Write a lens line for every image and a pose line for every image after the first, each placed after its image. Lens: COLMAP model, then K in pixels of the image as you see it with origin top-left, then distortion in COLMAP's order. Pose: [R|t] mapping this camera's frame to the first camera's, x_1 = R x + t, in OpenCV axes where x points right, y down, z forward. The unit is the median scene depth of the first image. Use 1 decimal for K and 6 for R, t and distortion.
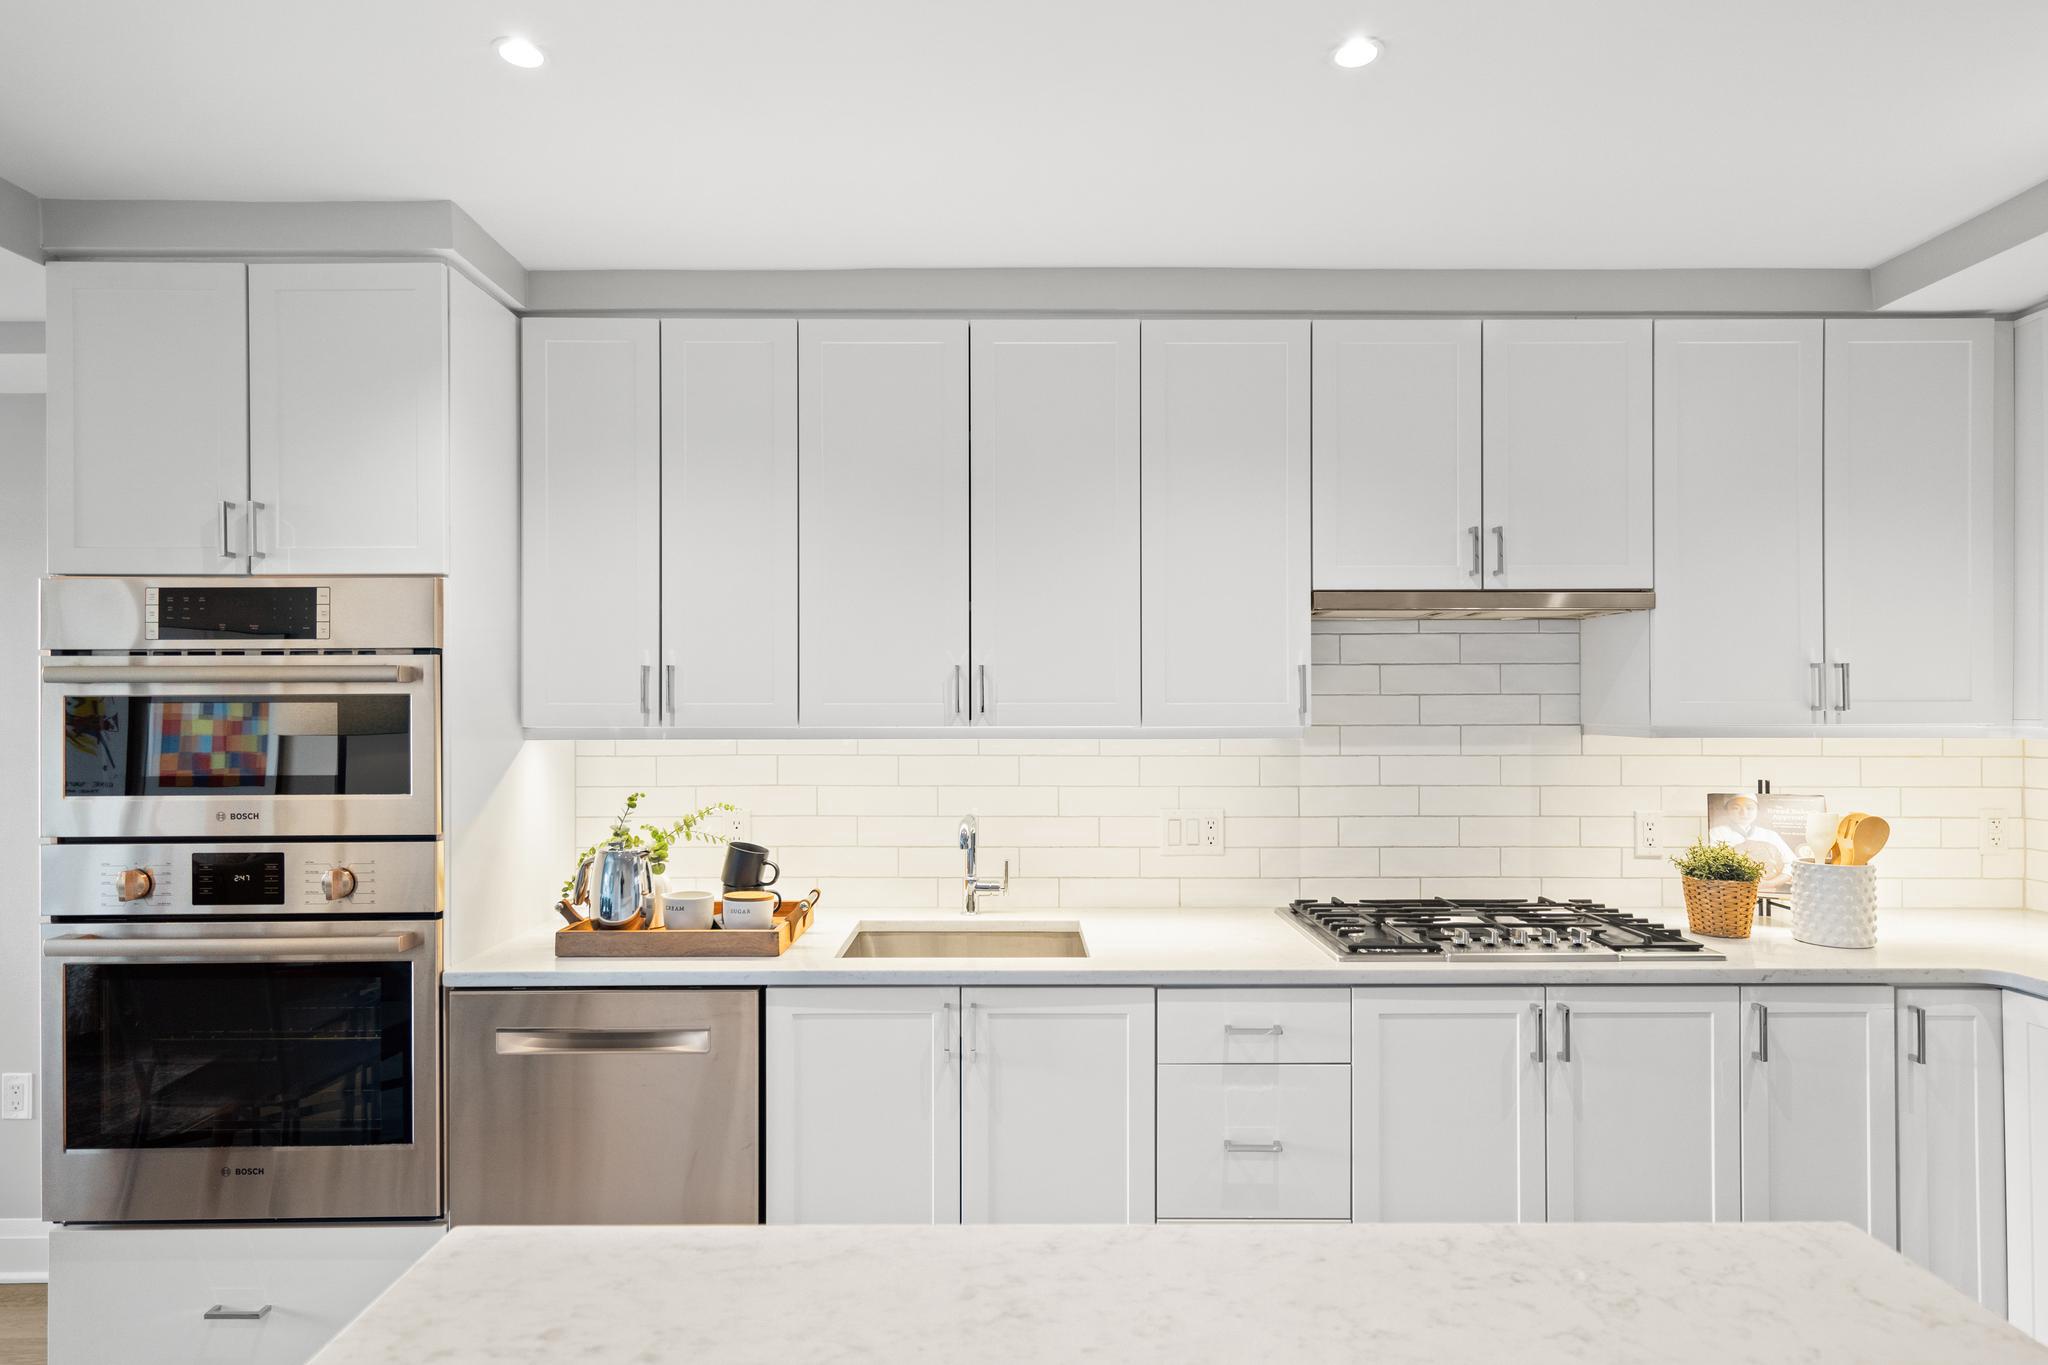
lens RADIAL K [[1090.7, 0, 1019.3], [0, 1090.7, 701.0], [0, 0, 1]] dist [0.001705, 0.000750]
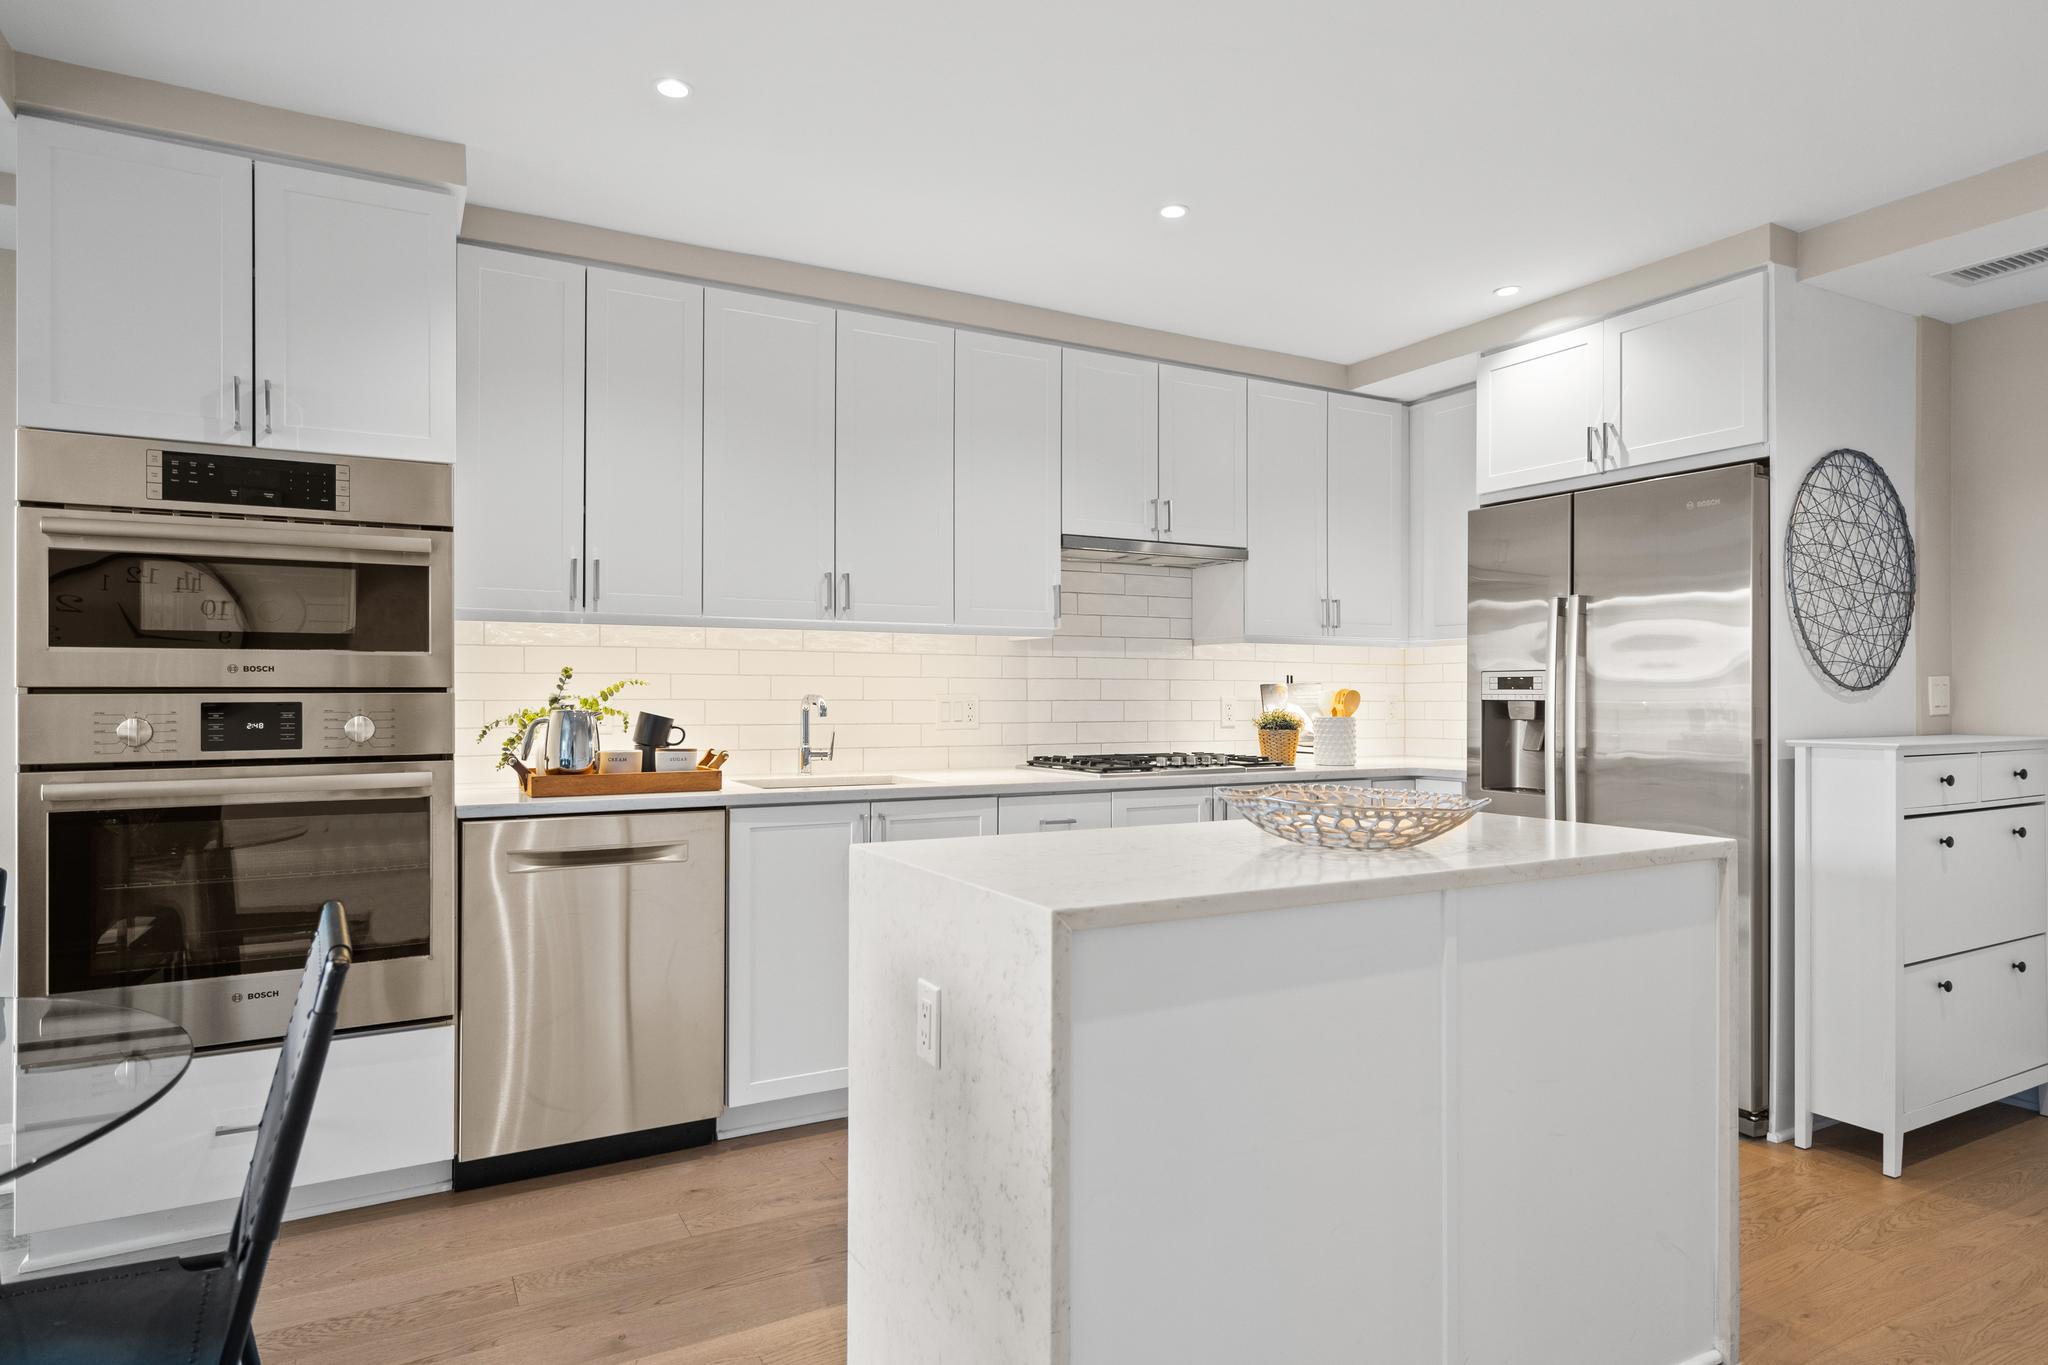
lens RADIAL K [[1165.0, 0, 1024.0], [0, 1165.0, 682.5], [0, 0, 1]] dist [0.003914, 0.001028]
pose [[0.877491, 0.007447, 0.479535, -0.524626], [-0.004036, 0.999959, -0.008143, 0.110102], [-0.479575, 0.005210, 0.877485, -0.336193]]
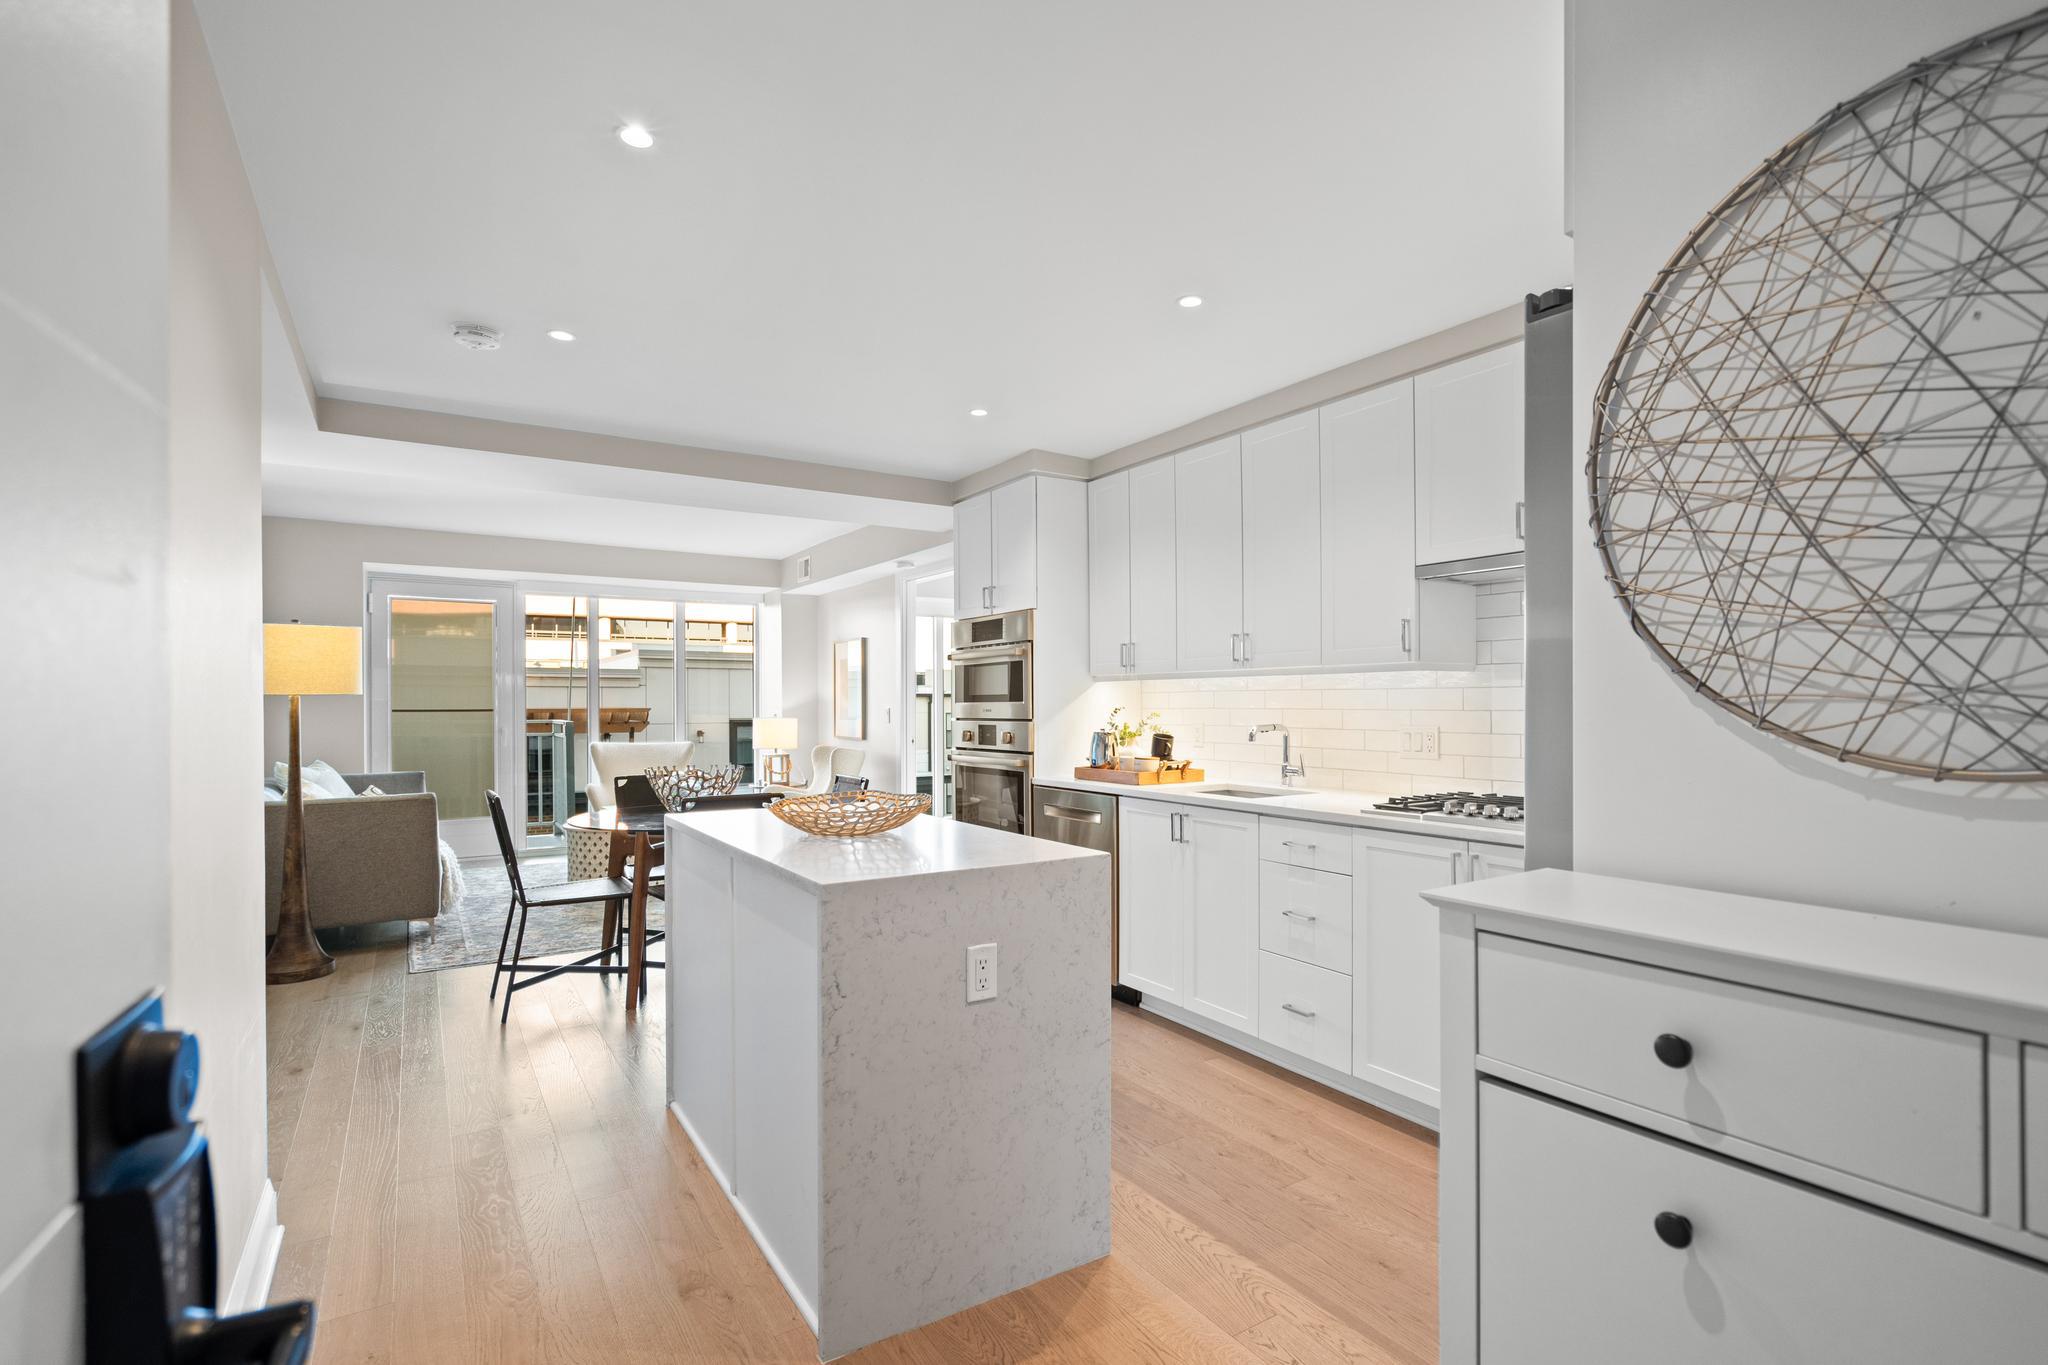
lens RADIAL K [[967.2, 0, 1028.7], [0, 967.2, 700.5], [0, 0, 1]] dist [-0.001277, -0.000040]
pose [[0.532093, -0.002988, -0.846681, 1.090537], [0.005634, 0.999984, 0.000012, 0.072686], [0.846667, -0.004776, 0.532101, -0.102173]]
